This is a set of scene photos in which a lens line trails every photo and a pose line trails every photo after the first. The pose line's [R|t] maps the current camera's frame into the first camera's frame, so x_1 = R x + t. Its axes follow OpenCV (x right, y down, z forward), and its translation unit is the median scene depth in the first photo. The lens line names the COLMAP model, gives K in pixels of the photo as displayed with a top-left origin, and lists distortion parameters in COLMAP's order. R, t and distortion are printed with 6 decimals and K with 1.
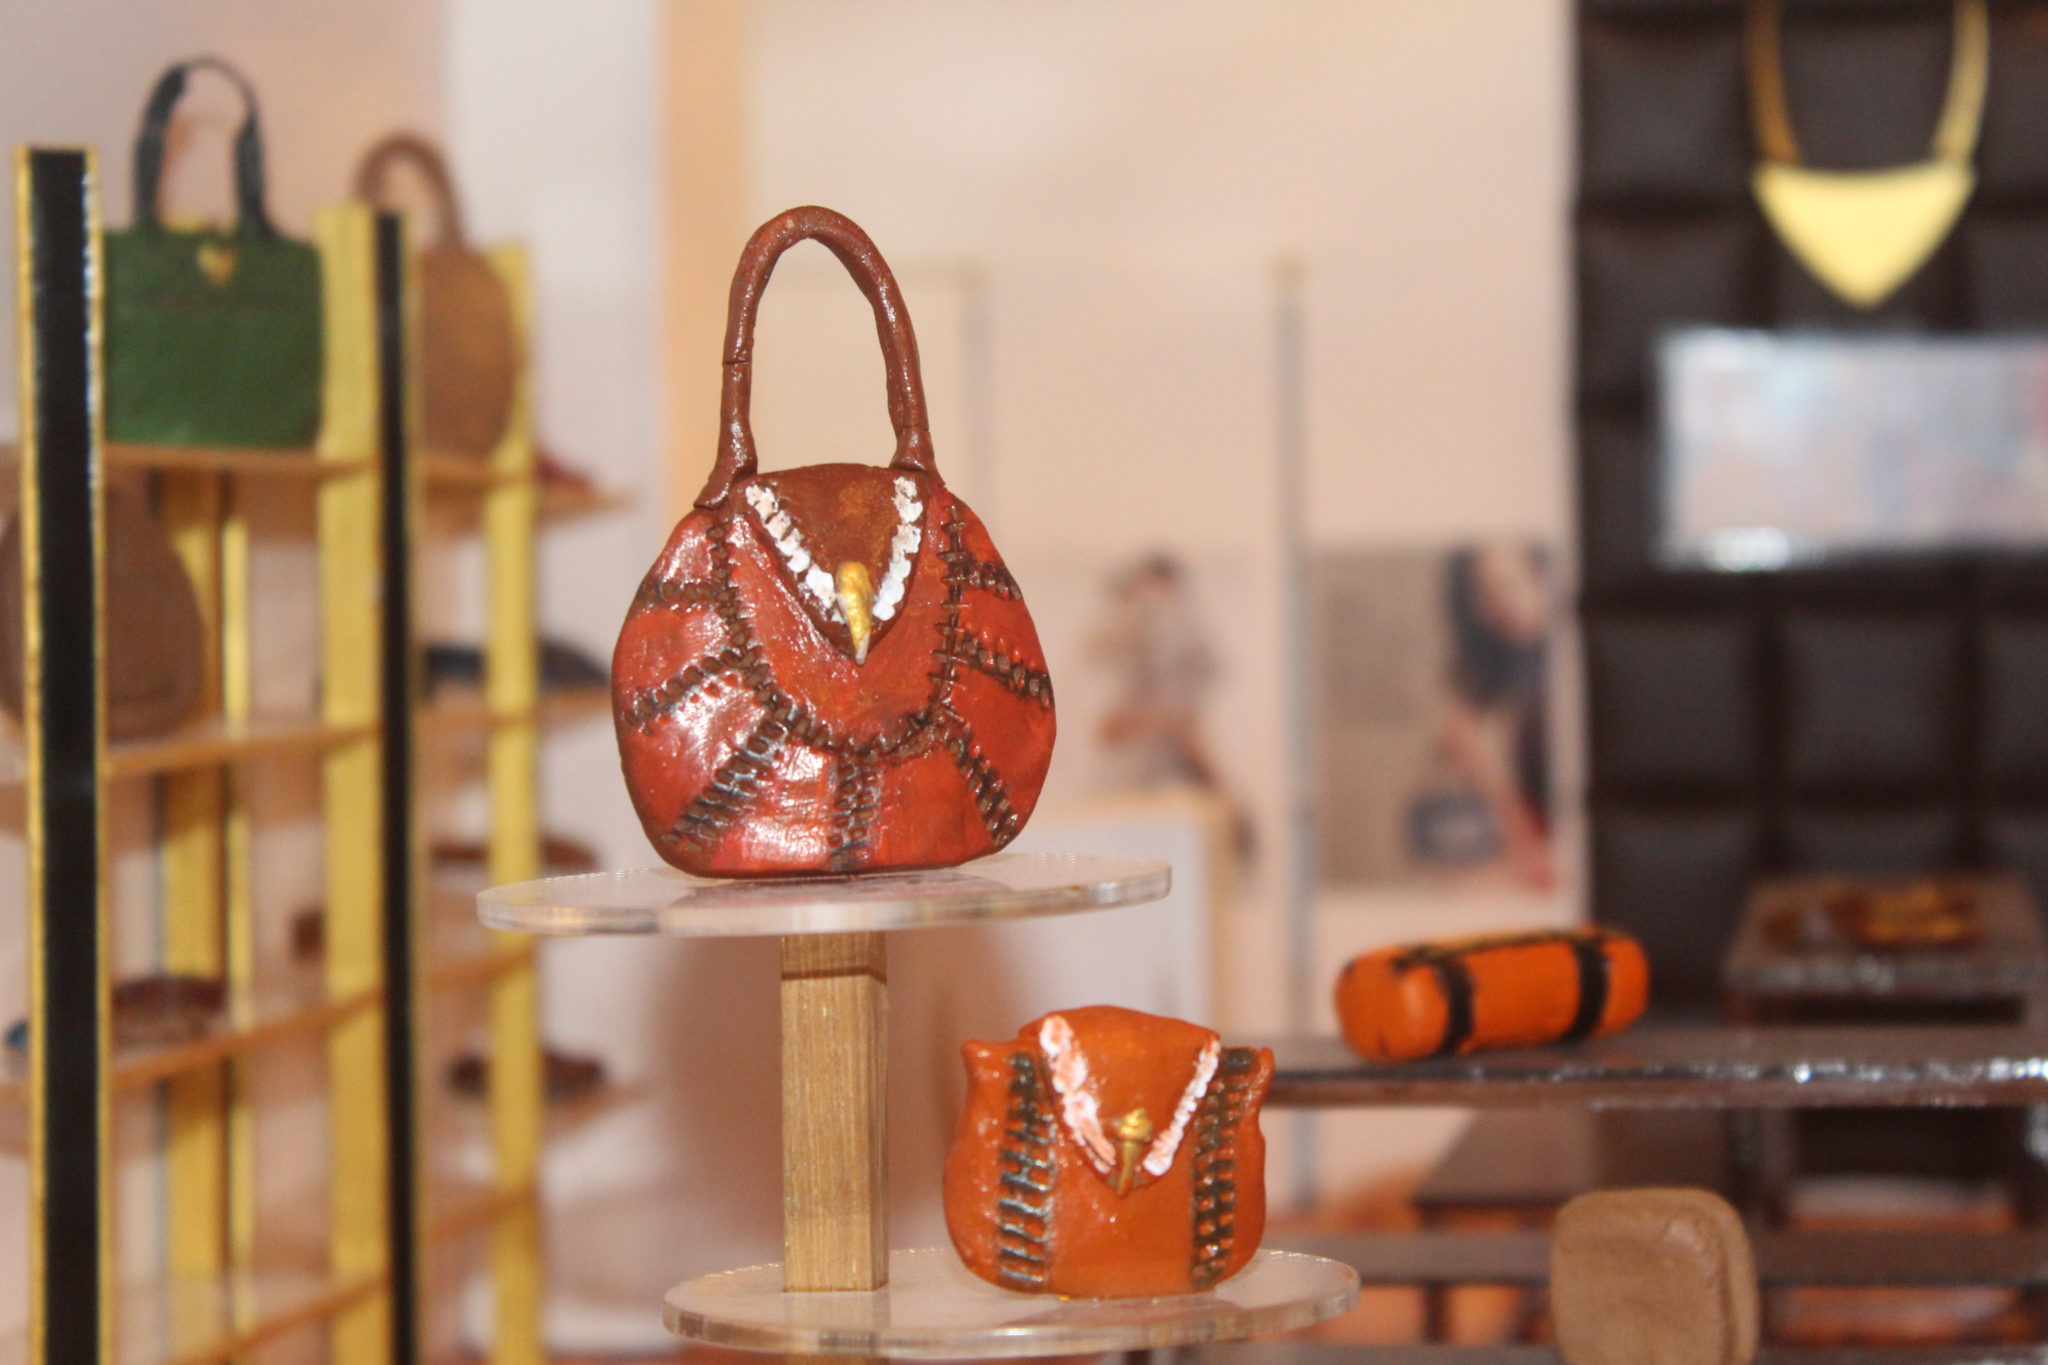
lens RADIAL K [[4934.1, 0, 1013.6], [0, 4934.1, 676.3], [0, 0, 1]] dist [0.071069, 0.000000]
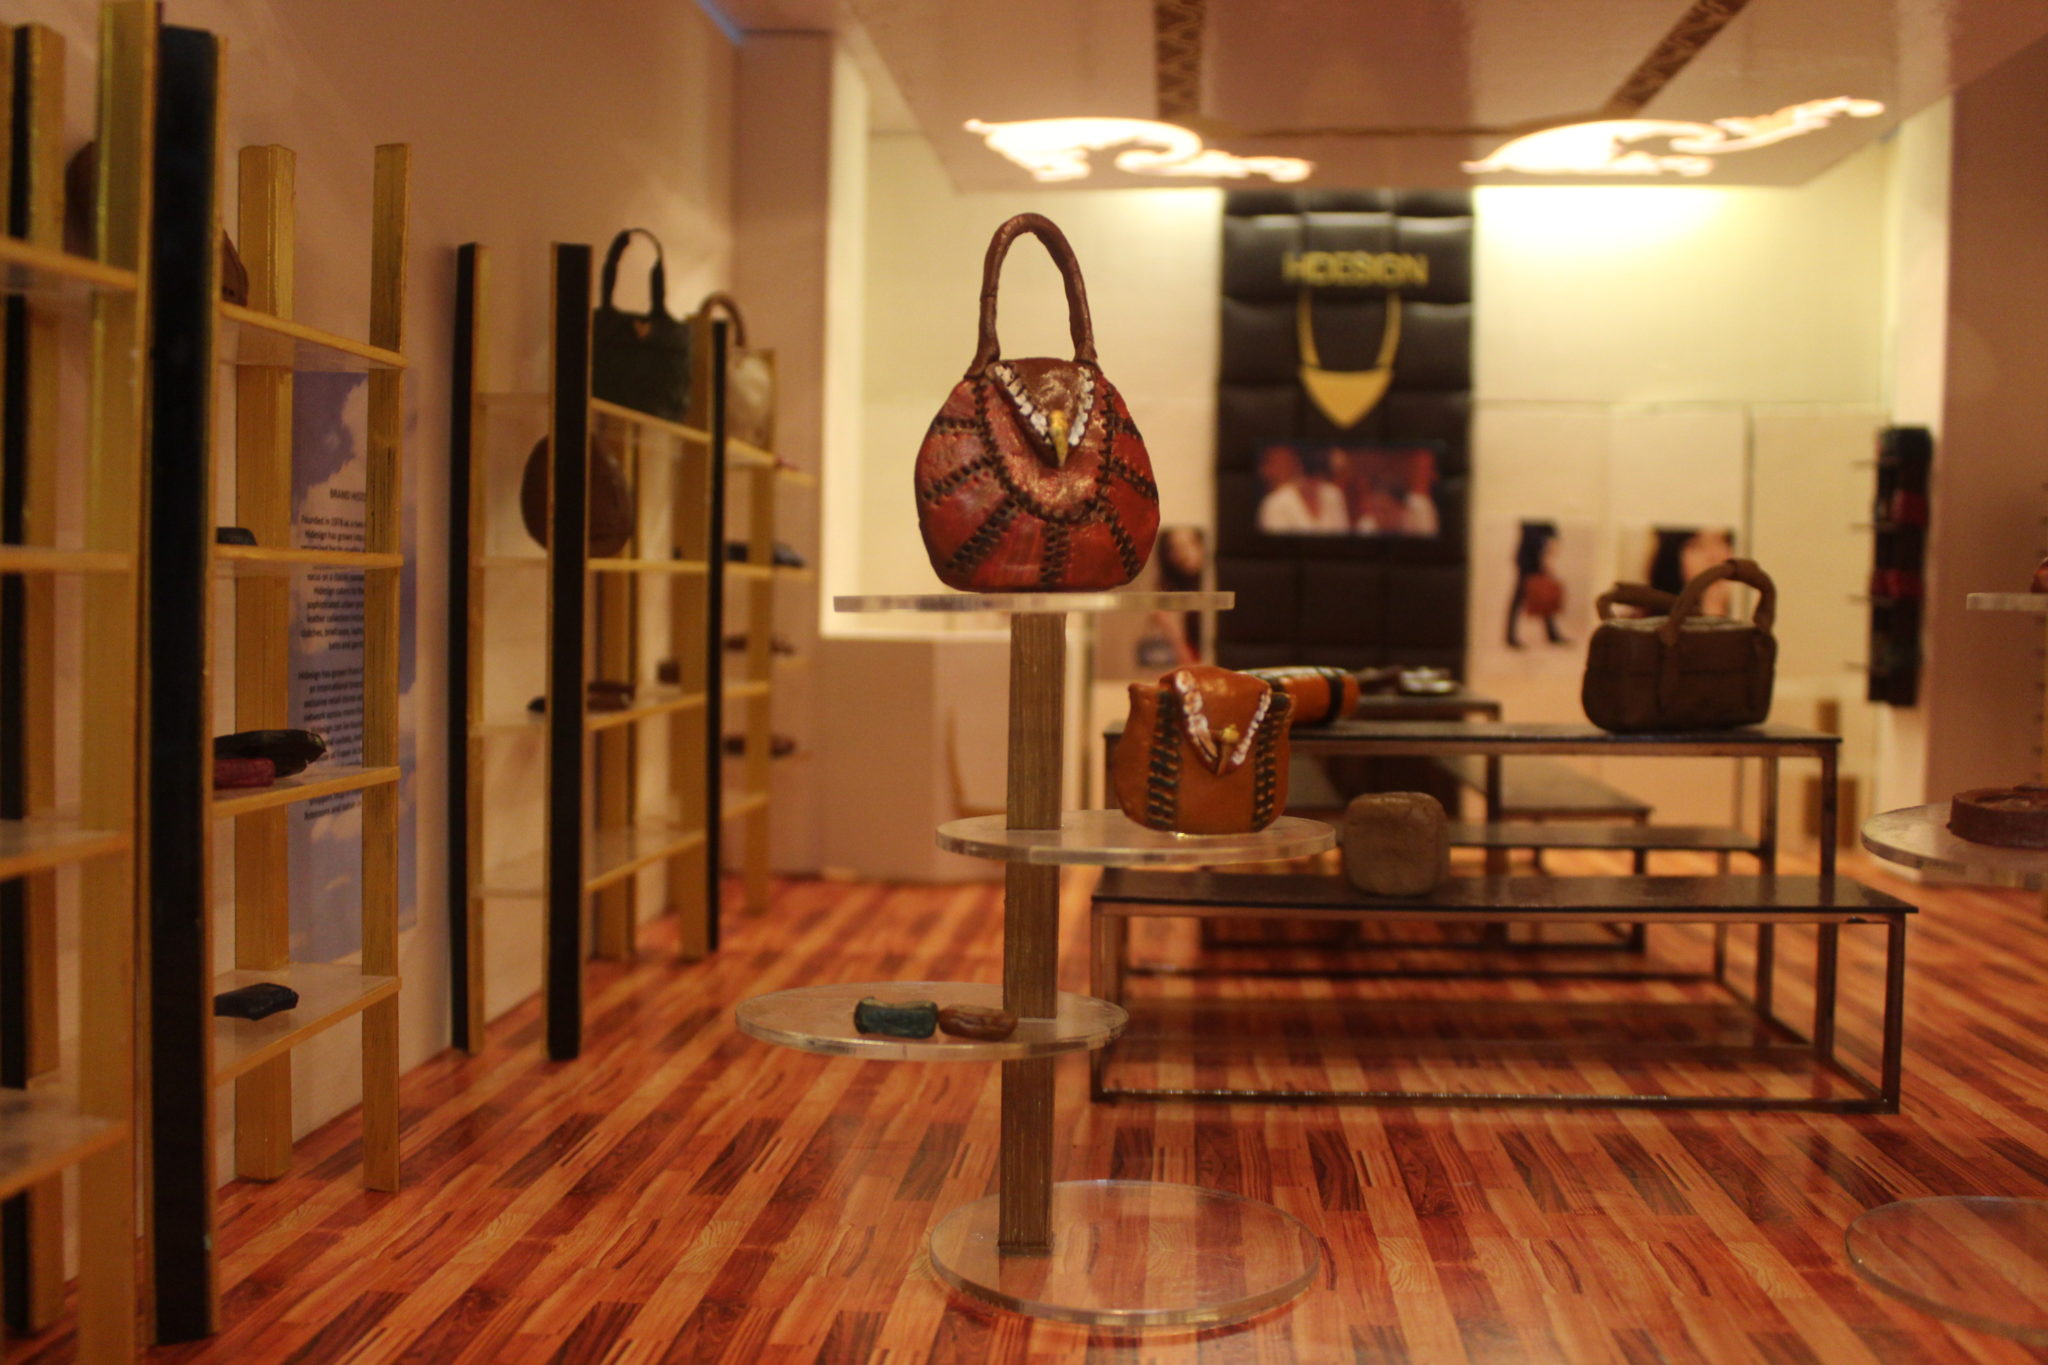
lens RADIAL K [[1847.4, 0, 1011.4], [0, 1847.4, 675.8], [0, 0, 1]] dist [-0.118586, 0.007275]
pose [[0.996578, 0.028011, 0.077766, -0.095251], [-0.029656, 0.999359, 0.020075, 0.056748], [-0.077154, -0.022312, 0.996769, 0.351811]]
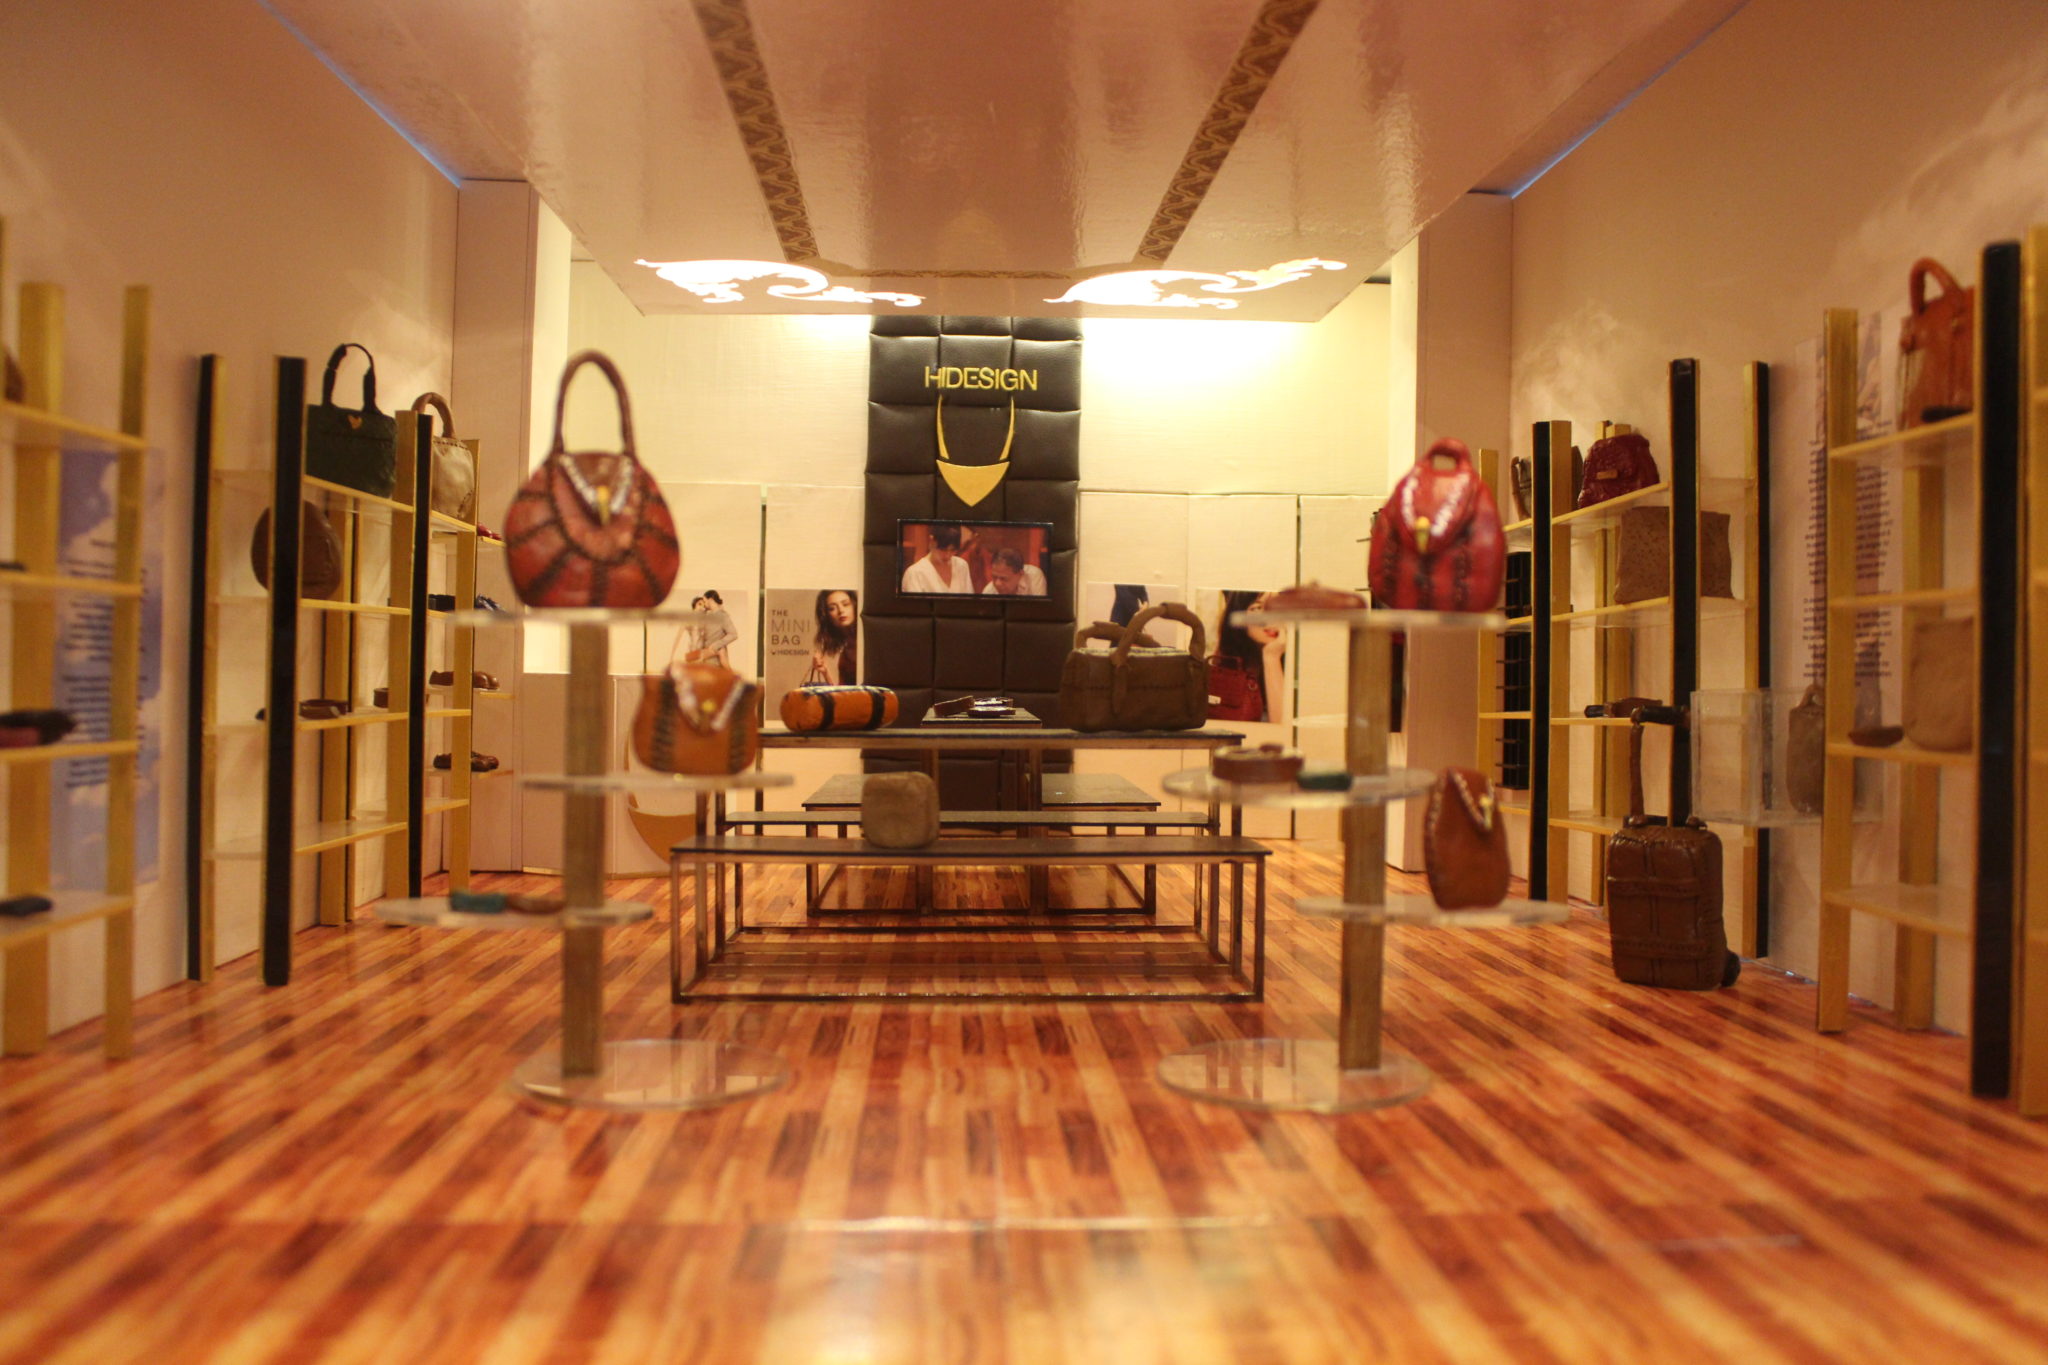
lens RADIAL K [[1722.0, 0, 1022.1], [0, 1722.0, 675.8], [0, 0, 1]] dist [-0.139131, 0.089547]
pose [[0.976704, 0.034025, 0.211878, -0.004904], [-0.029821, 0.999290, -0.023008, 0.085279], [-0.212511, 0.016154, 0.977025, 0.108124]]
